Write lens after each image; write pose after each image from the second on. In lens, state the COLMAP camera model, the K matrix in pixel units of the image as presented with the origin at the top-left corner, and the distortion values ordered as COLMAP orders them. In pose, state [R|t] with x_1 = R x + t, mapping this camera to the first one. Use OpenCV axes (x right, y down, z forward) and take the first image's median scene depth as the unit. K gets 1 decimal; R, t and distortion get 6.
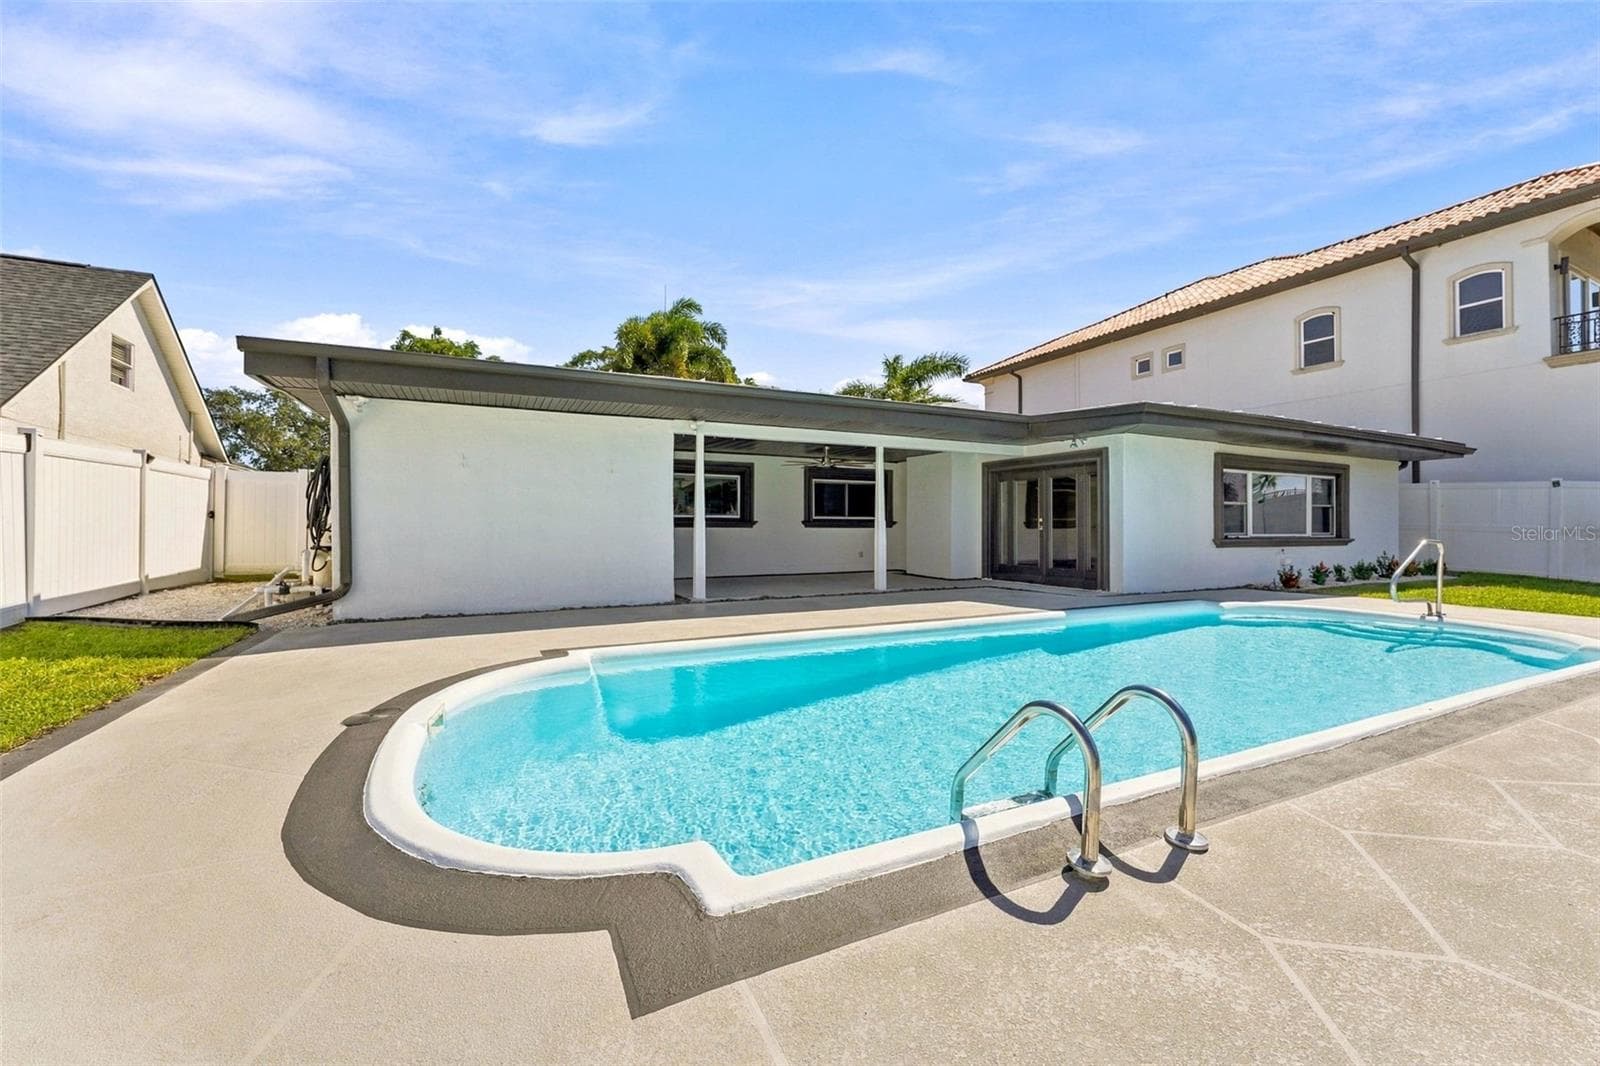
lens RADIAL K [[636.1, 0, 812.8], [0, 636.1, 540.0], [0, 0, 1]] dist [0.004855, -0.001571]
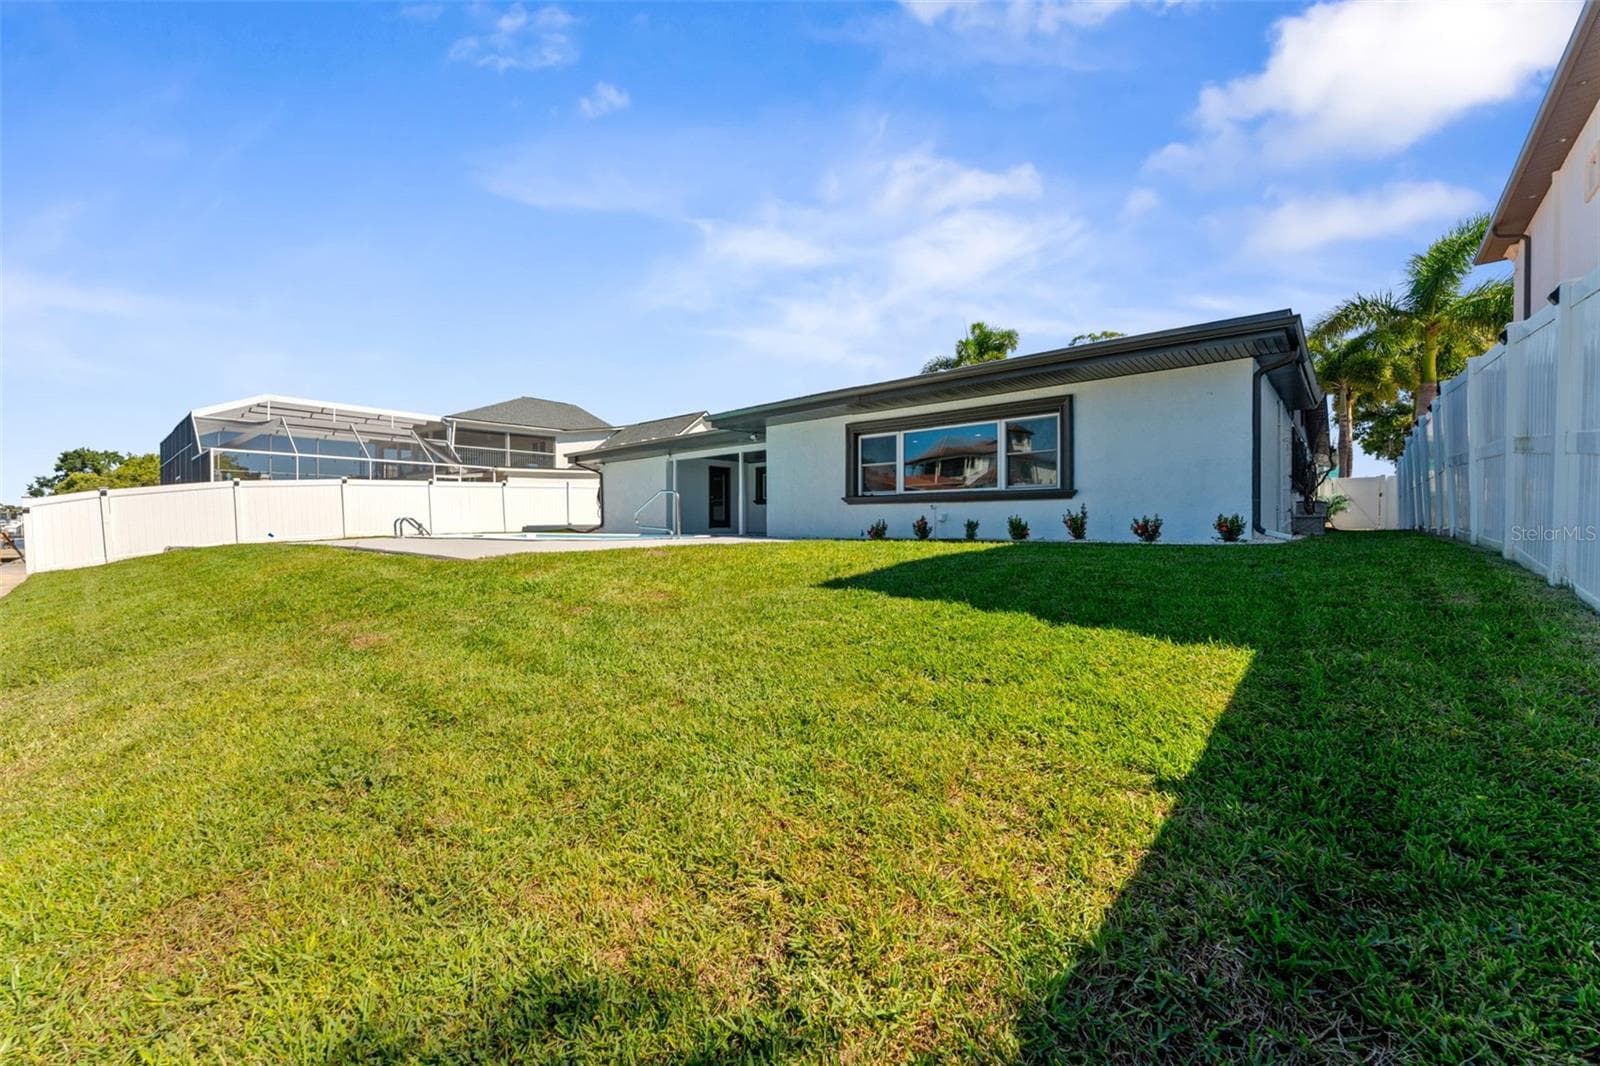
lens RADIAL K [[636.1, 0, 813.1], [0, 636.1, 531.5], [0, 0, 1]] dist [0.004855, -0.001571]
pose [[0.394892, 0.003493, -0.918721, 1.678012], [-0.015475, 0.999876, -0.002850, 0.066392], [0.918597, 0.015343, 0.394898, 0.471550]]
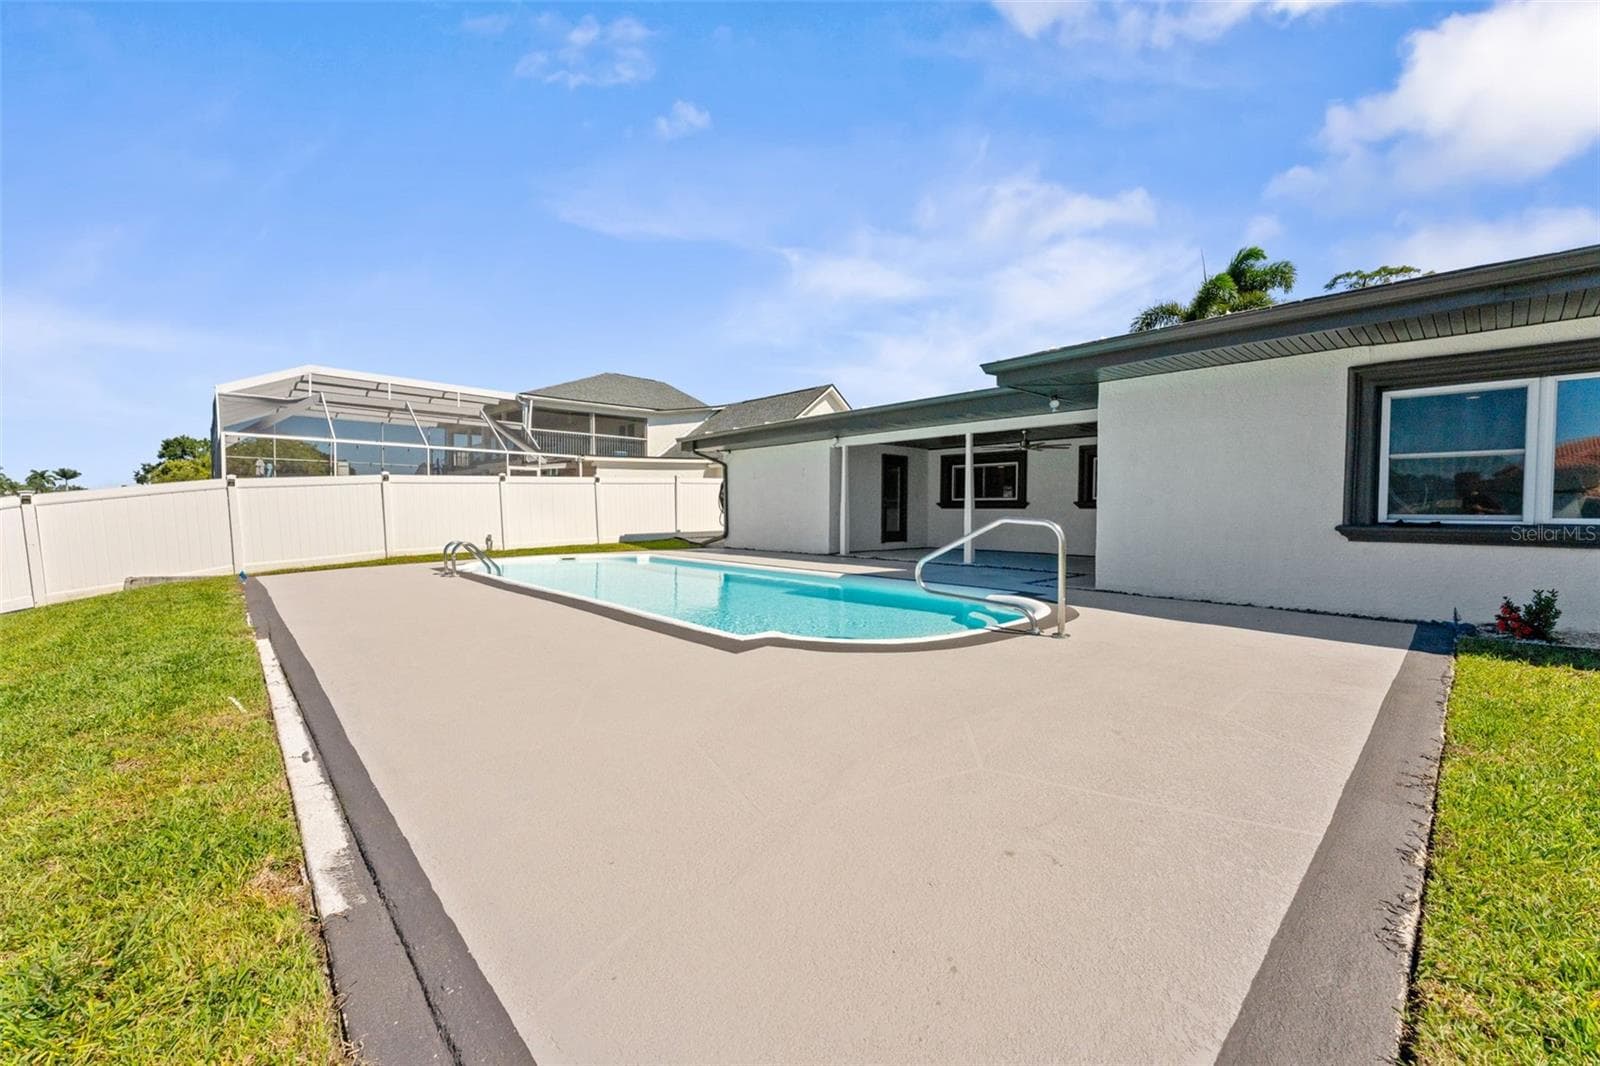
lens RADIAL K [[636.1, 0, 810.0], [0, 636.1, 517.1], [0, 0, 1]] dist [0.004855, -0.001571]
pose [[0.306676, 0.007075, -0.951788, 1.005449], [-0.021991, 0.999758, 0.000346, 0.002445], [0.951560, 0.020824, 0.306757, 0.385820]]
